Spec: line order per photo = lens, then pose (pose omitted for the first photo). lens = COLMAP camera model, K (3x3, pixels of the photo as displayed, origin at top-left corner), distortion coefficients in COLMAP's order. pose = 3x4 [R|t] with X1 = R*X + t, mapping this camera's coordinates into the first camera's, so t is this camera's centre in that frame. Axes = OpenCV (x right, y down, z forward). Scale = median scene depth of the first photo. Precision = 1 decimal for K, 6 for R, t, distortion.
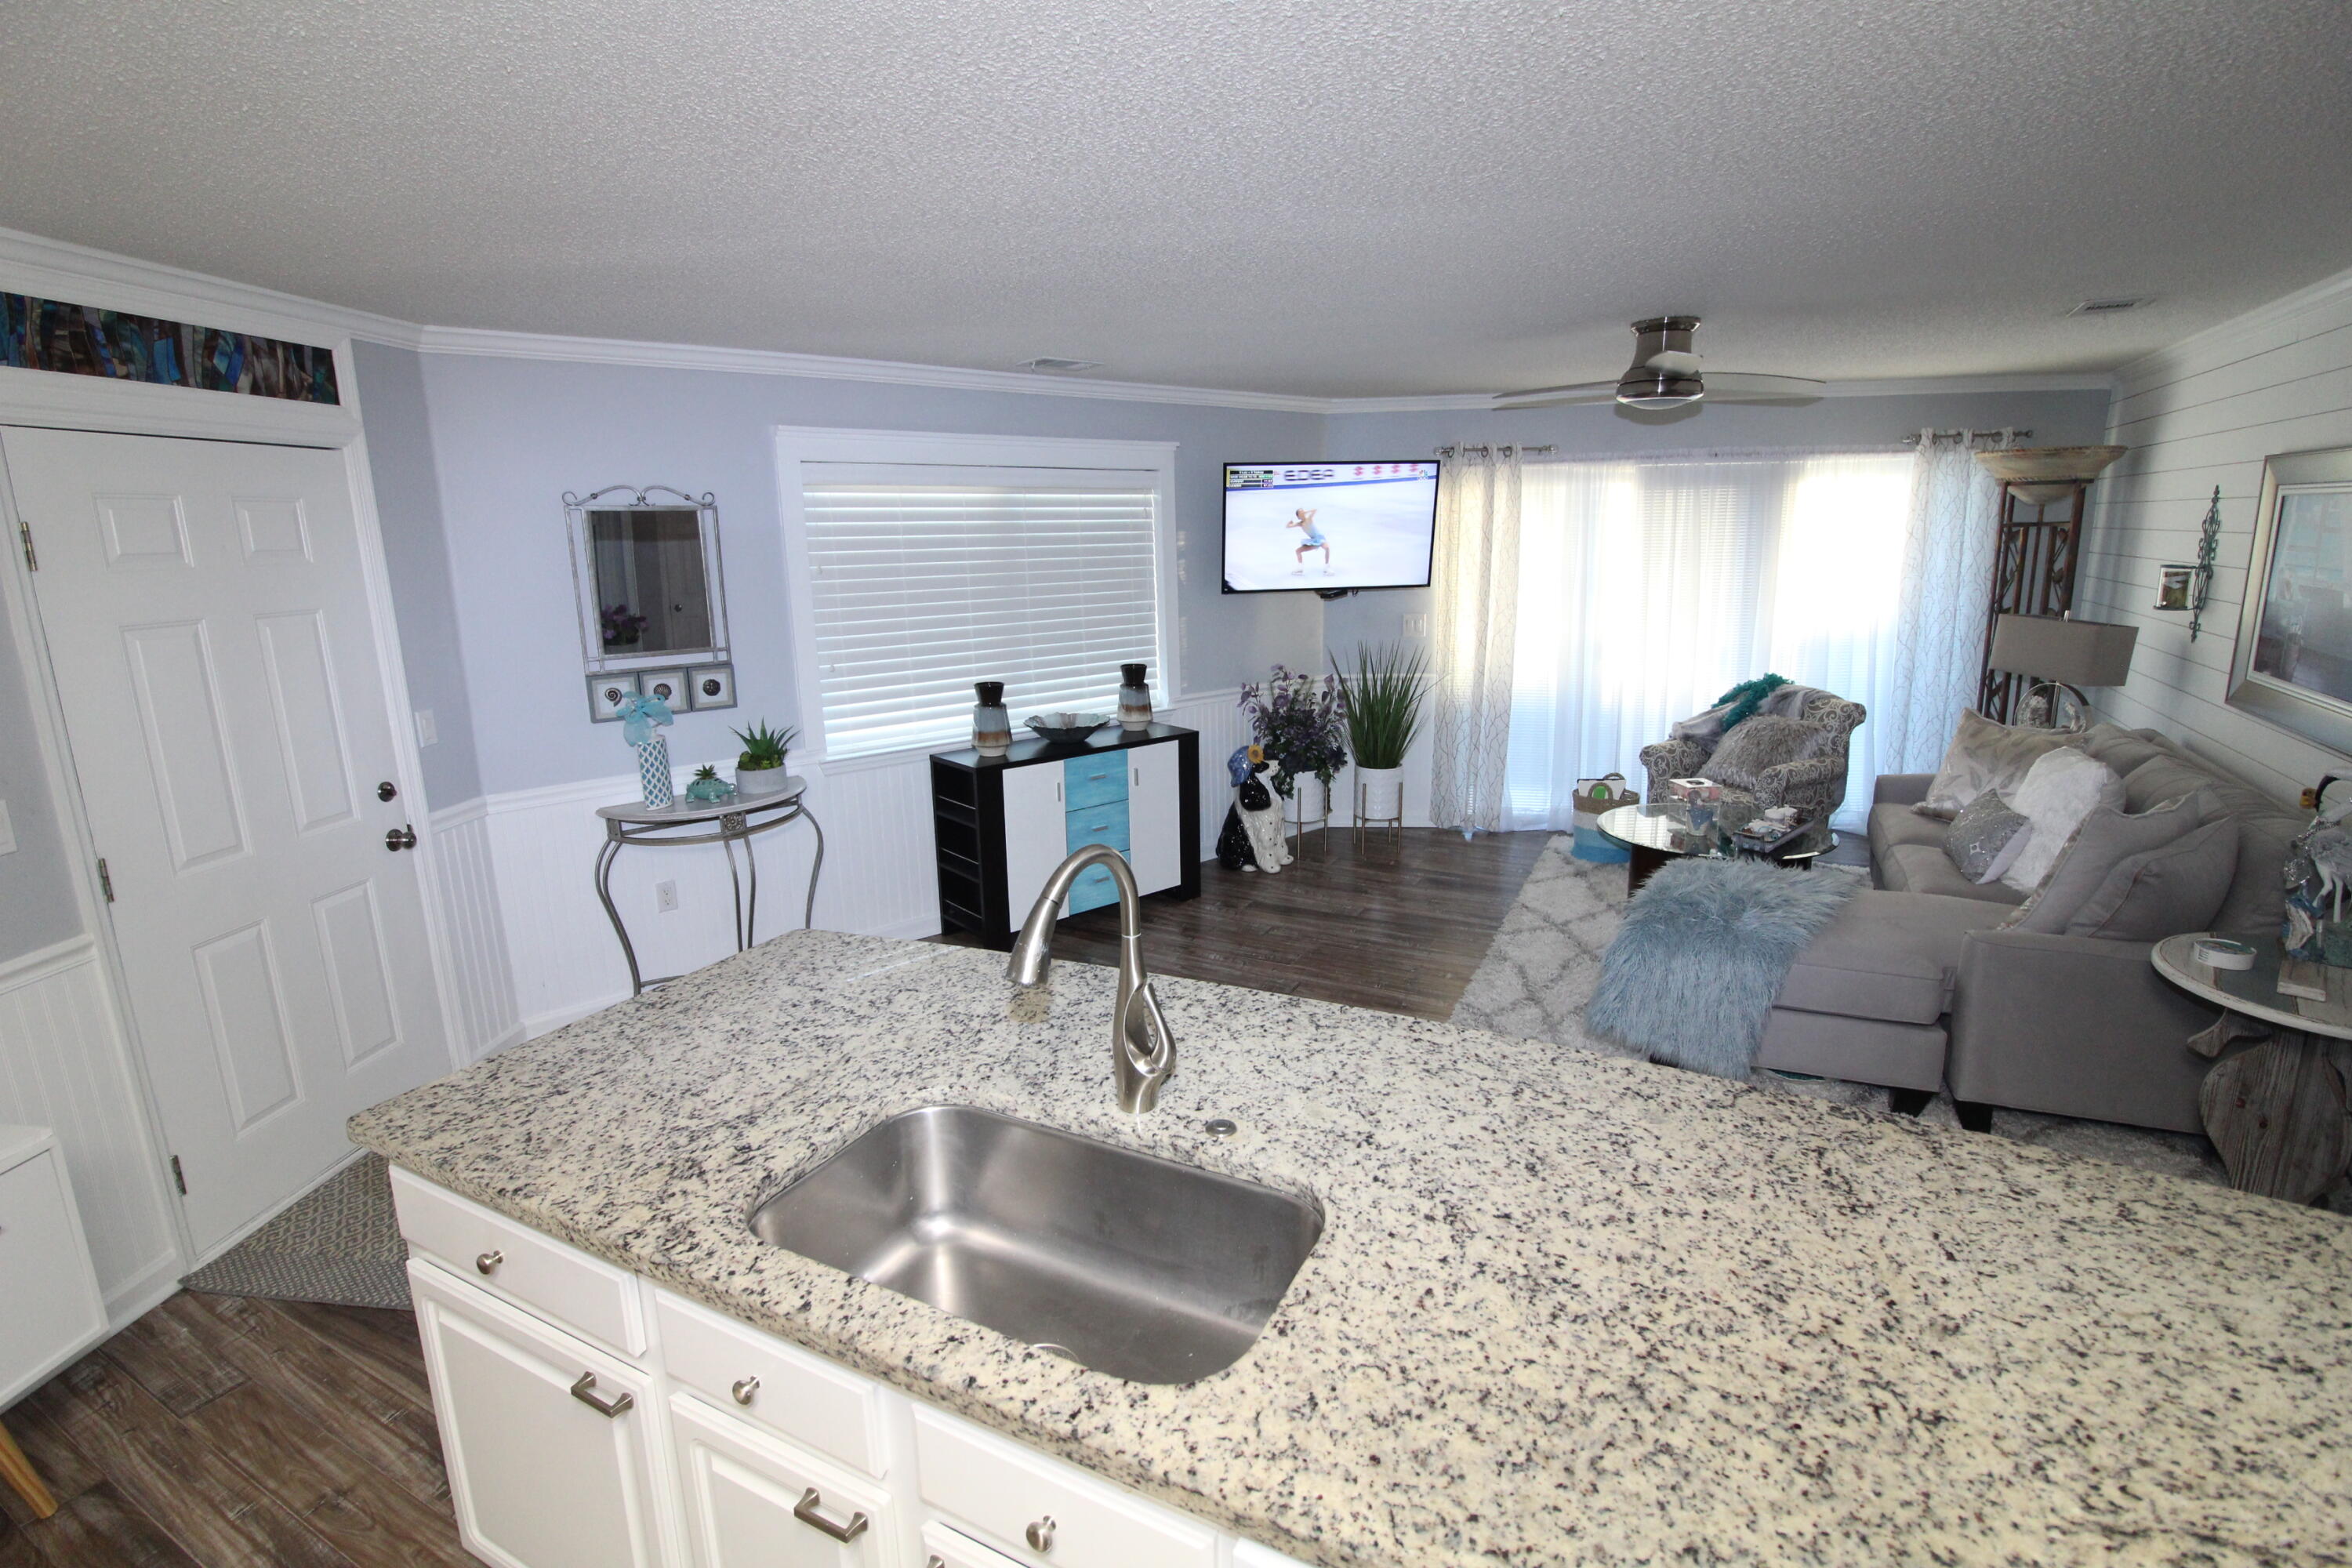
lens RADIAL K [[1097.0, 0, 1194.0], [0, 1097.0, 779.1], [0, 0, 1]] dist [0.000932, 0.000329]
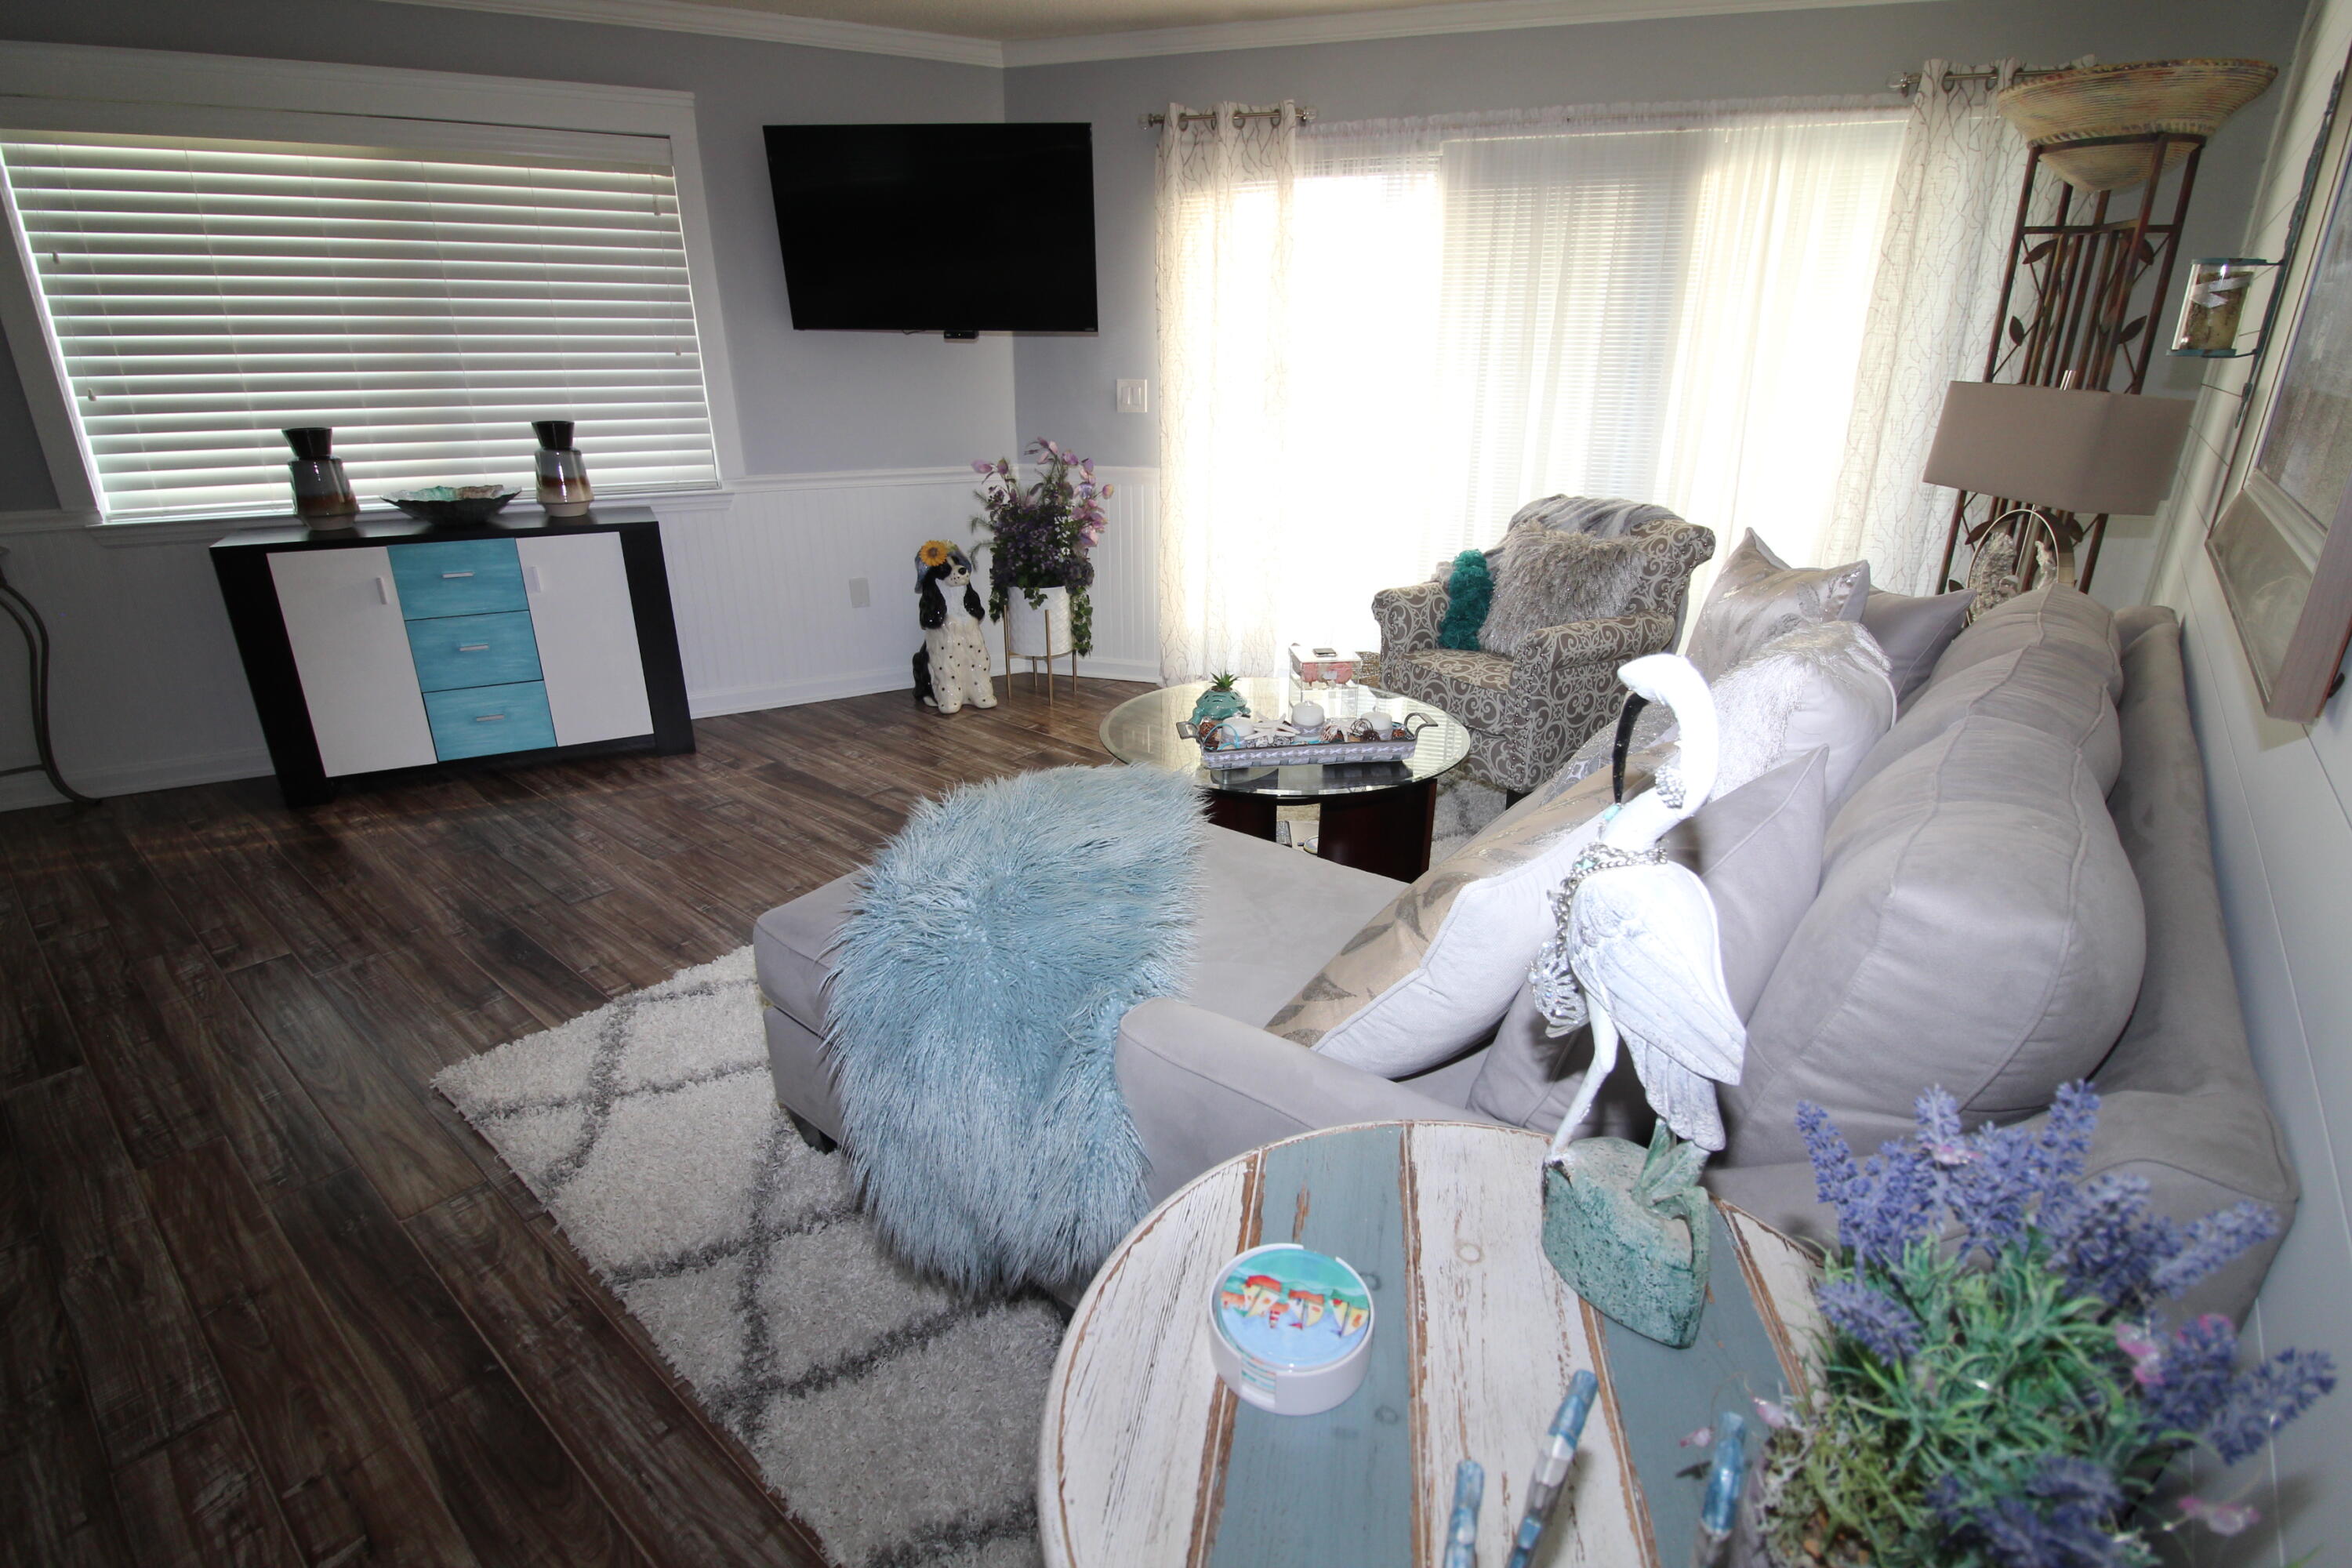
lens RADIAL K [[1097.0, 0, 1167.2], [0, 1097.0, 773.2], [0, 0, 1]] dist [0.000932, 0.000329]
pose [[0.981910, 0.085391, -0.168998, 0.419155], [-0.057860, 0.985159, 0.161599, -0.014484], [0.180289, -0.148898, 0.972278, 0.311589]]
